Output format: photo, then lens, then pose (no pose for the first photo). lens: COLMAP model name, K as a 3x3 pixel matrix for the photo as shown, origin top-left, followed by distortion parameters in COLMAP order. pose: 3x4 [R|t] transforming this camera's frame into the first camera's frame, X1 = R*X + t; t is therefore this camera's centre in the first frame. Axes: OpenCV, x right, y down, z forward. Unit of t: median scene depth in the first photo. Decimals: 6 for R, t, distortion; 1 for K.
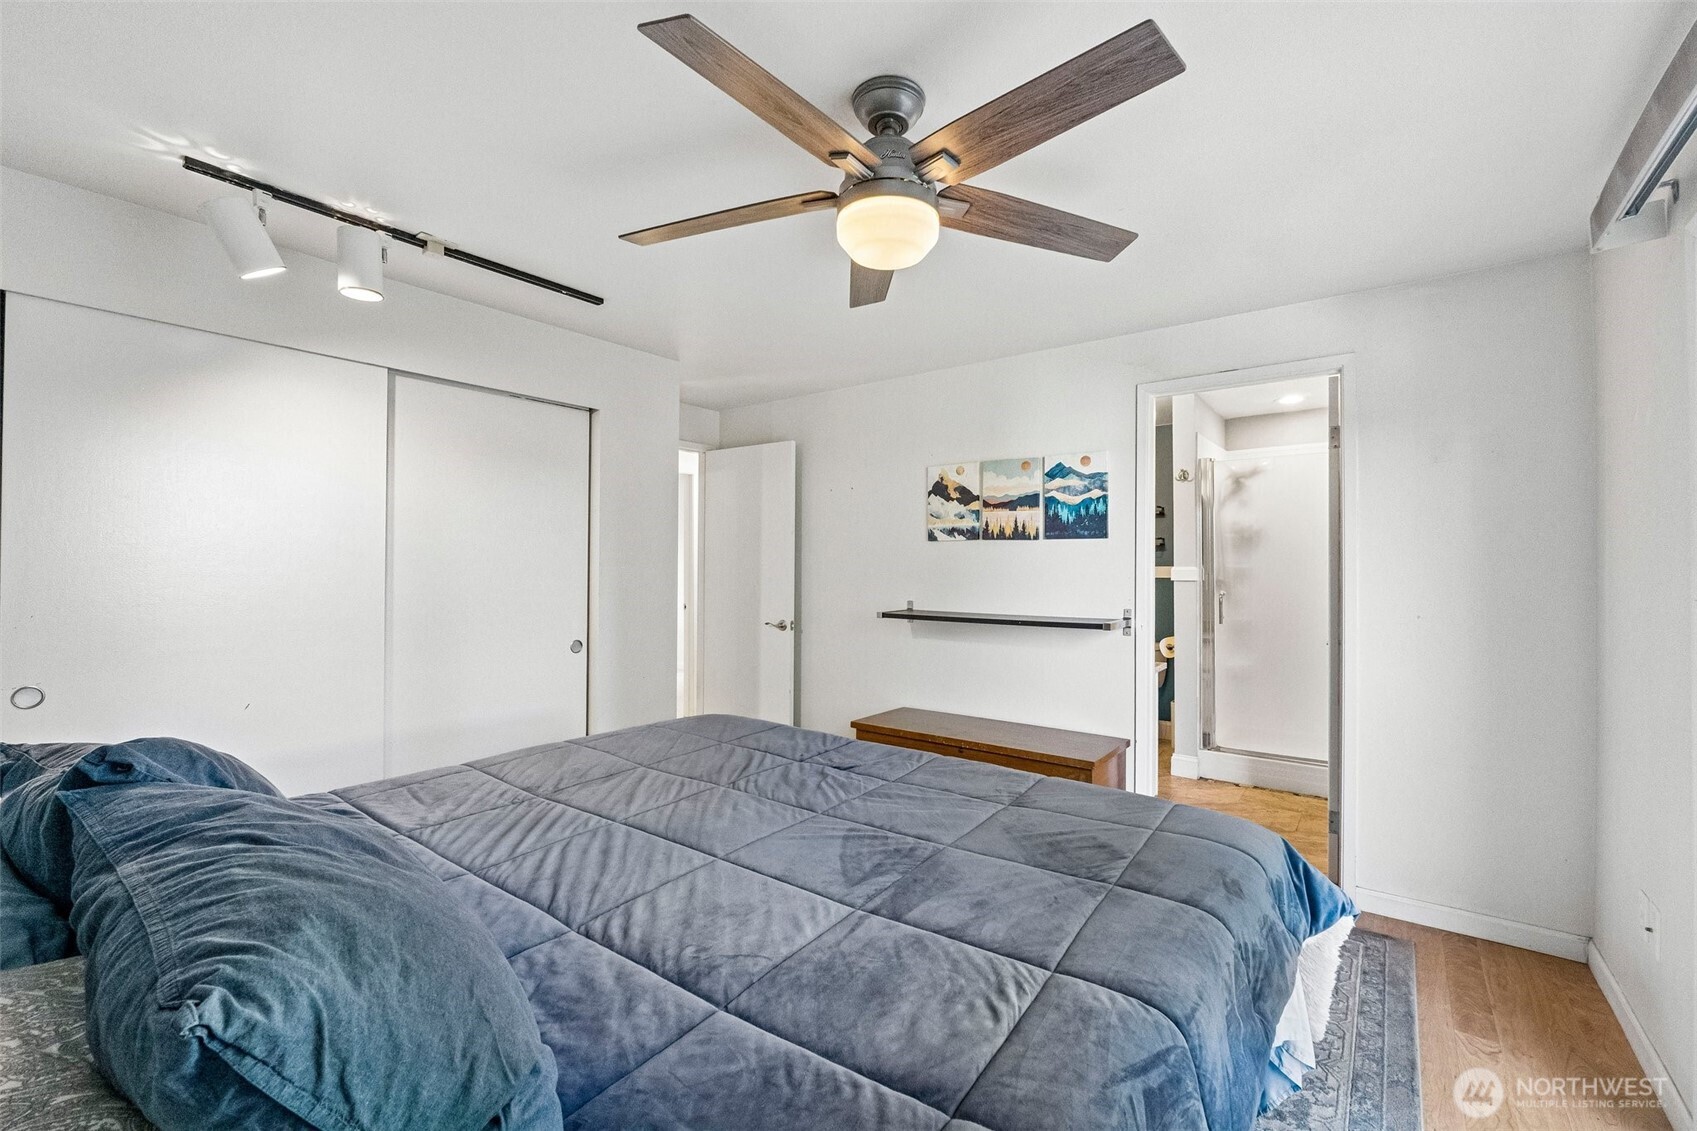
lens RADIAL K [[703.3, 0, 845.9], [0, 703.3, 563.7], [0, 0, 1]] dist [-0.005066, -0.000299]
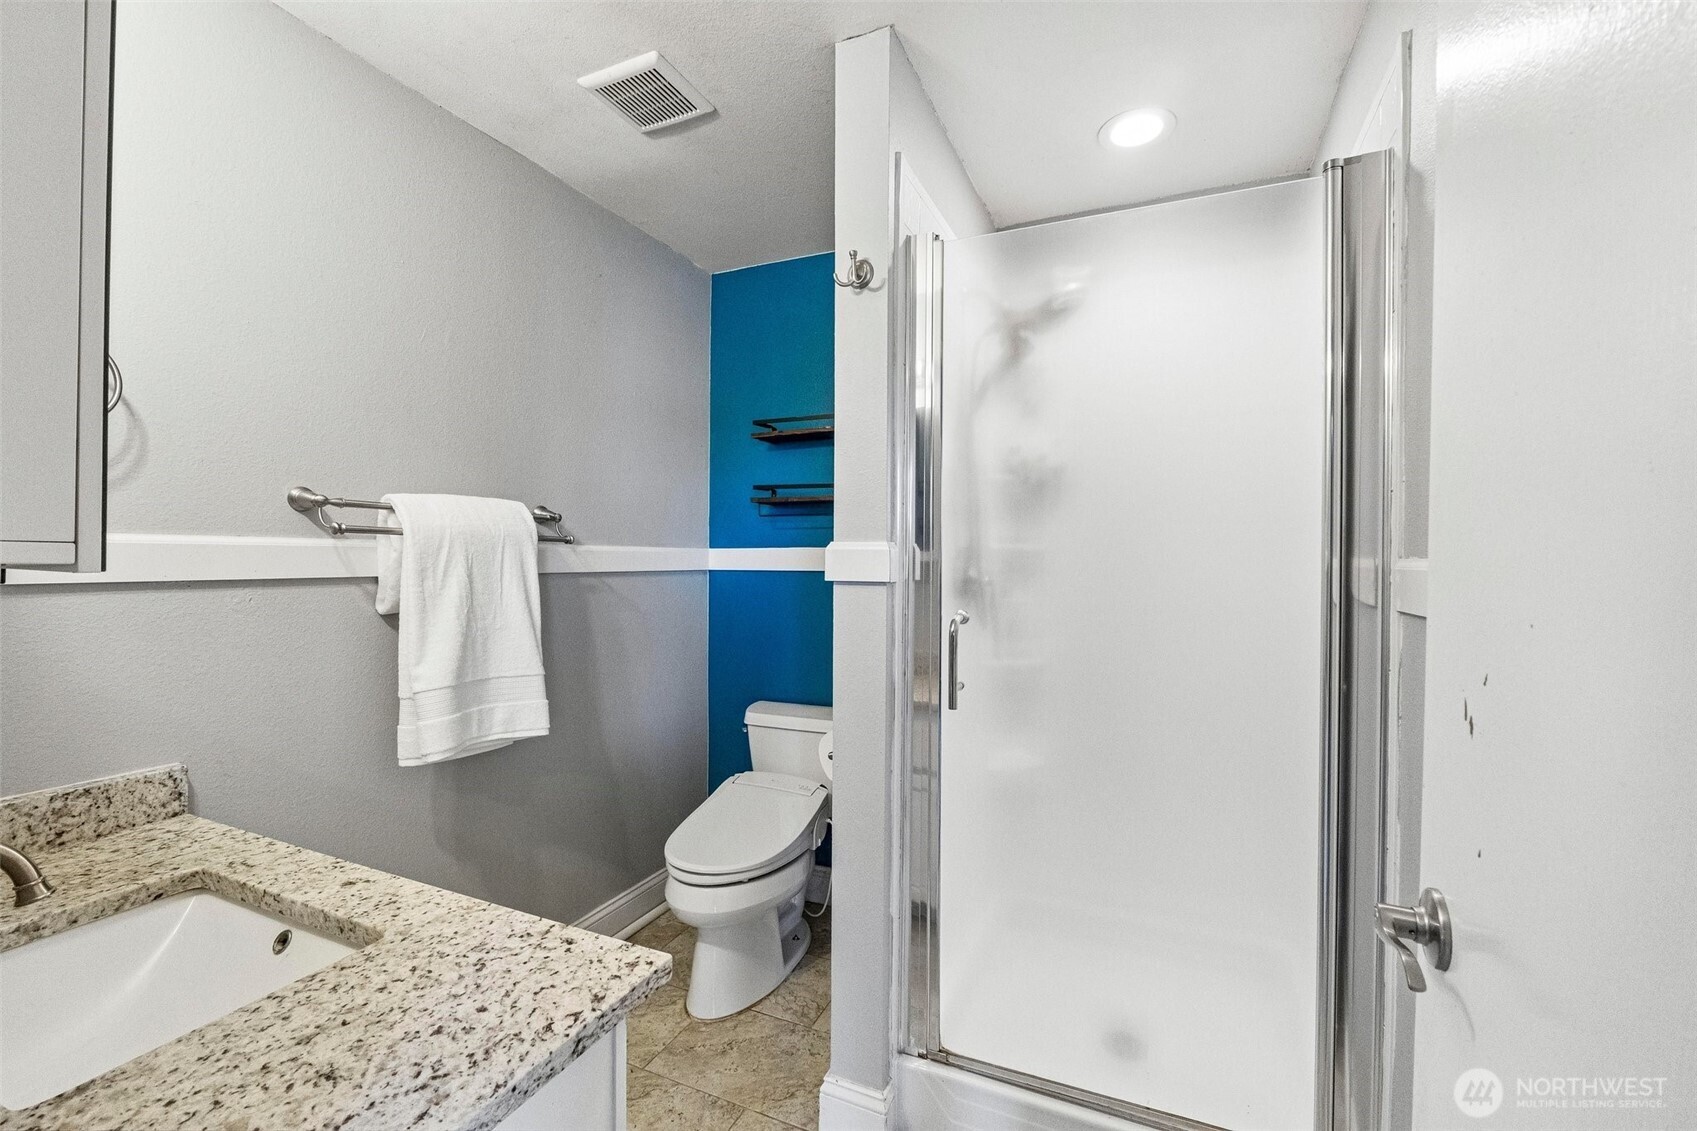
lens RADIAL K [[703.3, 0, 851.0], [0, 703.3, 562.2], [0, 0, 1]] dist [-0.005066, -0.000299]
pose [[0.972294, 0.009905, 0.233551, 0.359958], [-0.013670, 0.999801, 0.014510, 0.008737], [-0.233361, -0.017301, 0.972236, 0.602026]]
